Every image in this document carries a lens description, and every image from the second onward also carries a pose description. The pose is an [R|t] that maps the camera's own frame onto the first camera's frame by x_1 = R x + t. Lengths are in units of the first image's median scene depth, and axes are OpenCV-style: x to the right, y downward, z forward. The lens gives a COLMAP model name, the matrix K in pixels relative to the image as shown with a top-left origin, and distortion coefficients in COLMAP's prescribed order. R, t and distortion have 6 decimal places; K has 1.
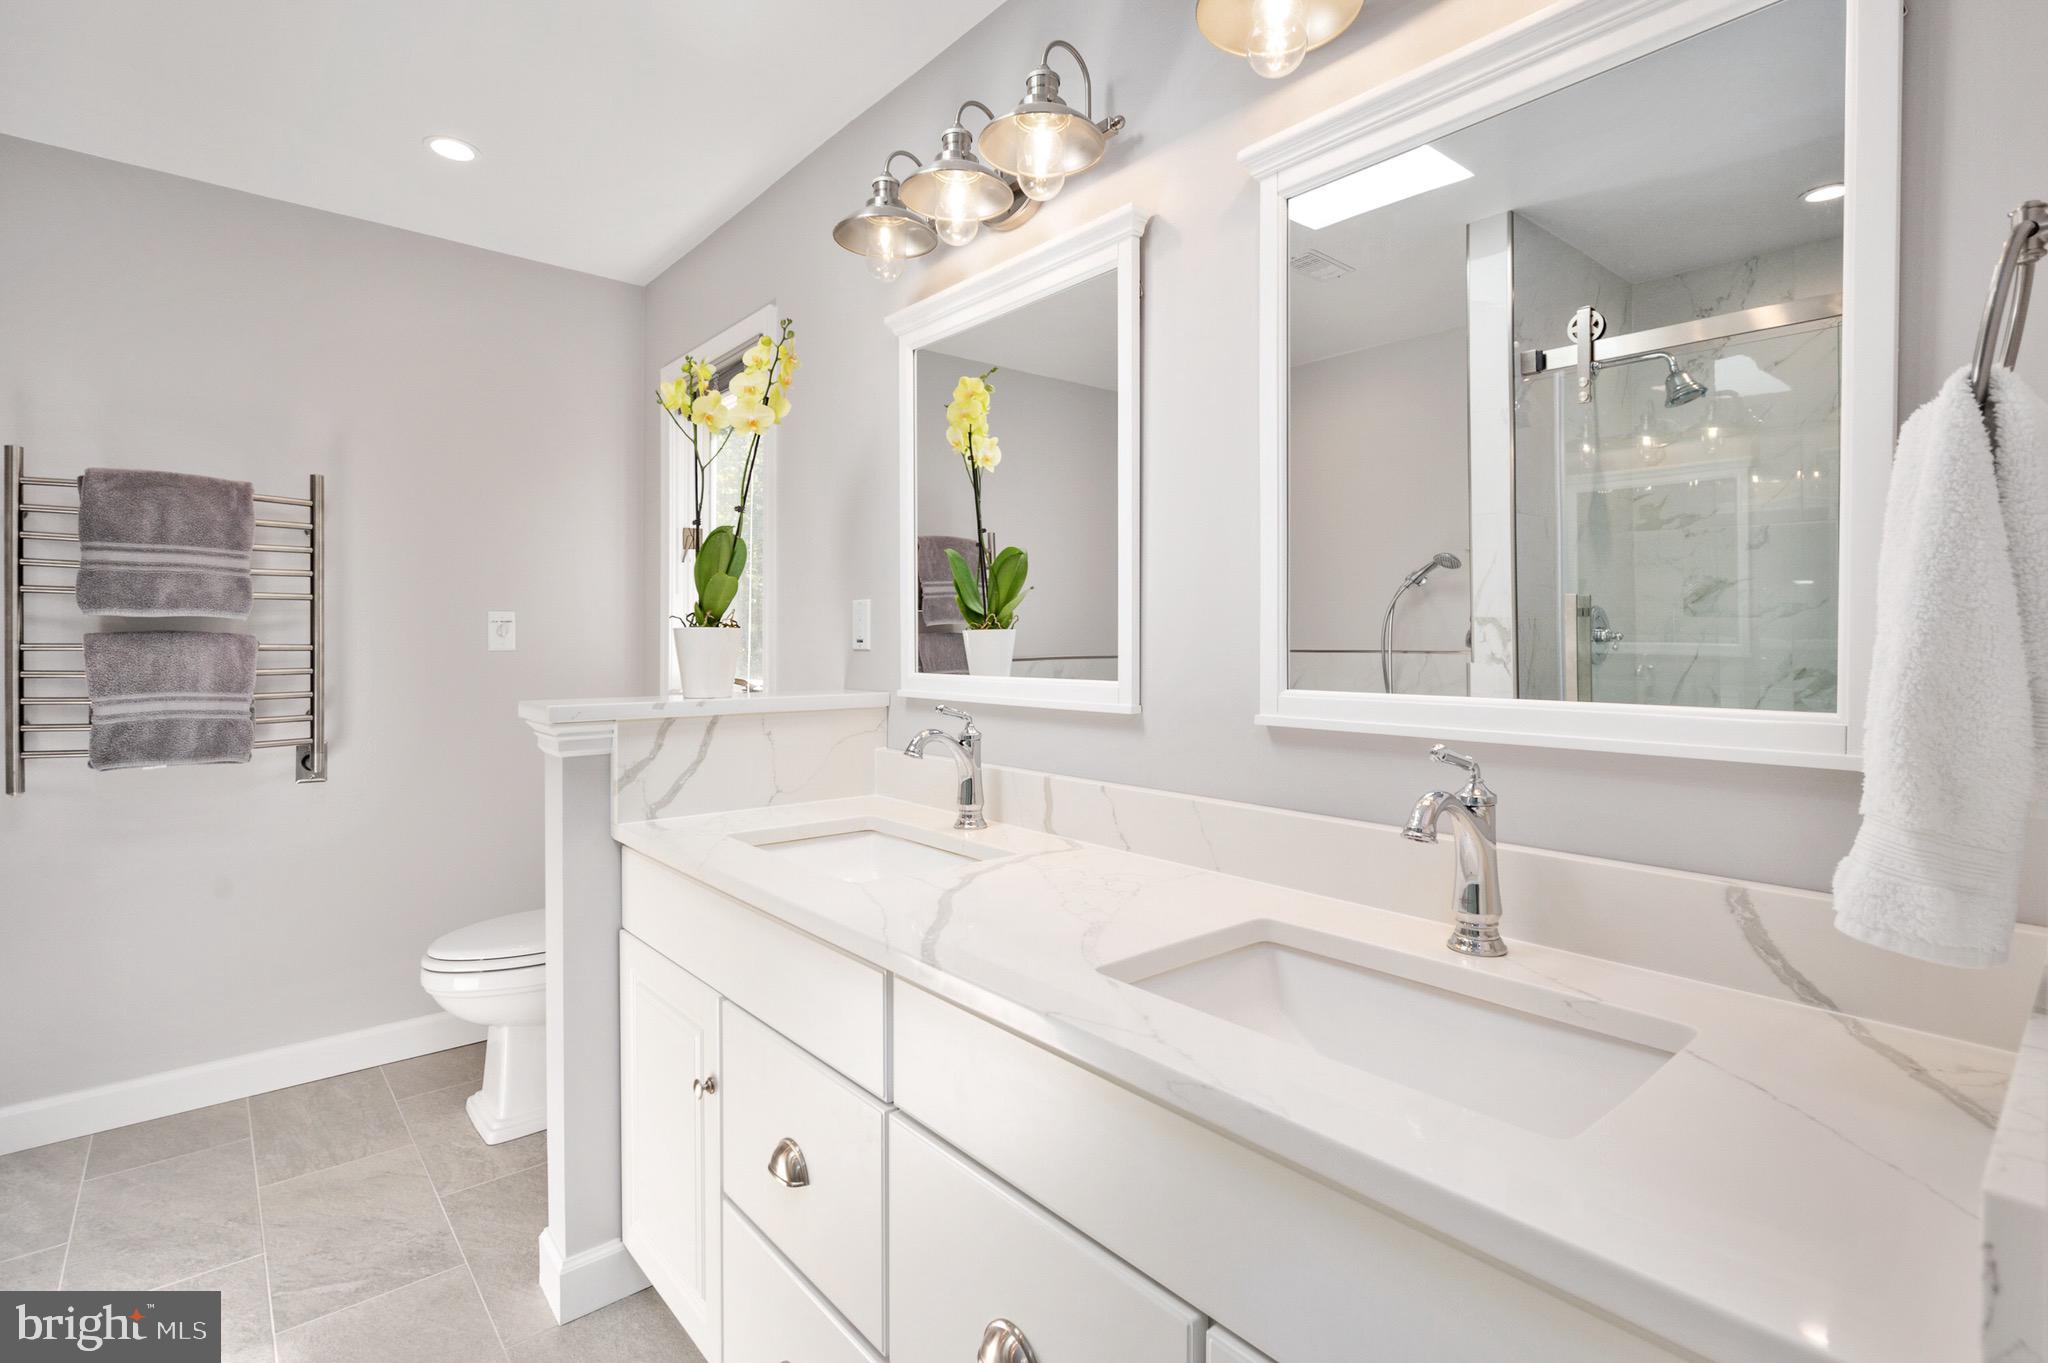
lens RADIAL K [[935.5, 0, 1033.1], [0, 935.5, 662.3], [0, 0, 1]] dist [0.001378, 0.000255]
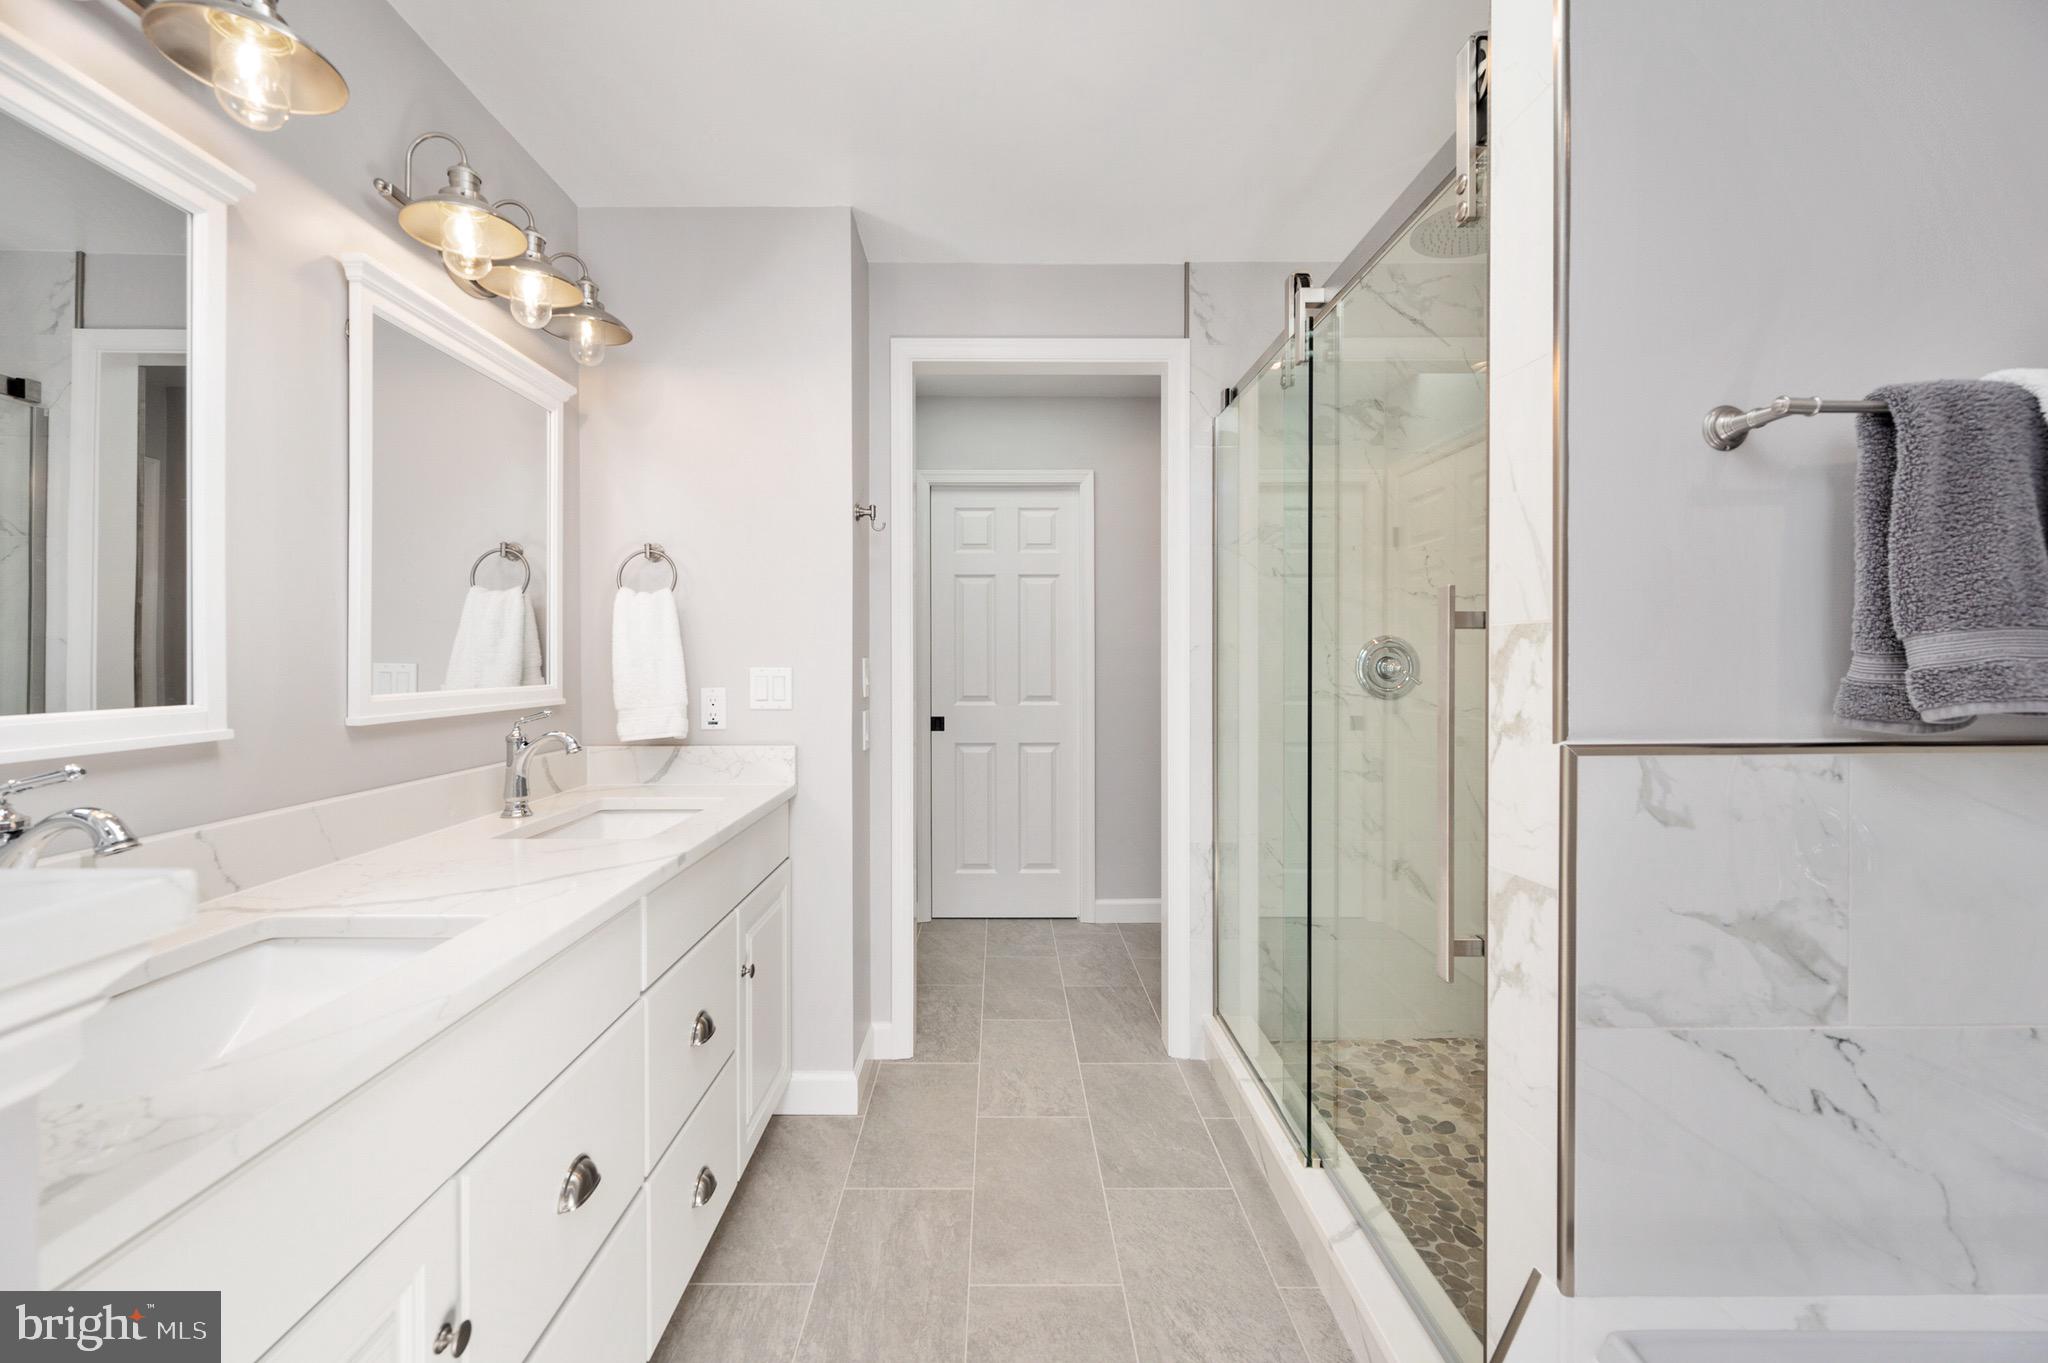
lens RADIAL K [[818.0, 0, 1029.1], [0, 818.0, 644.6], [0, 0, 1]] dist [0.001546, 0.000180]
pose [[-0.767832, 0.004225, 0.640637, -1.110254], [0.007393, 0.999970, 0.002266, -0.034896], [-0.640608, 0.006476, -0.767840, 1.256633]]
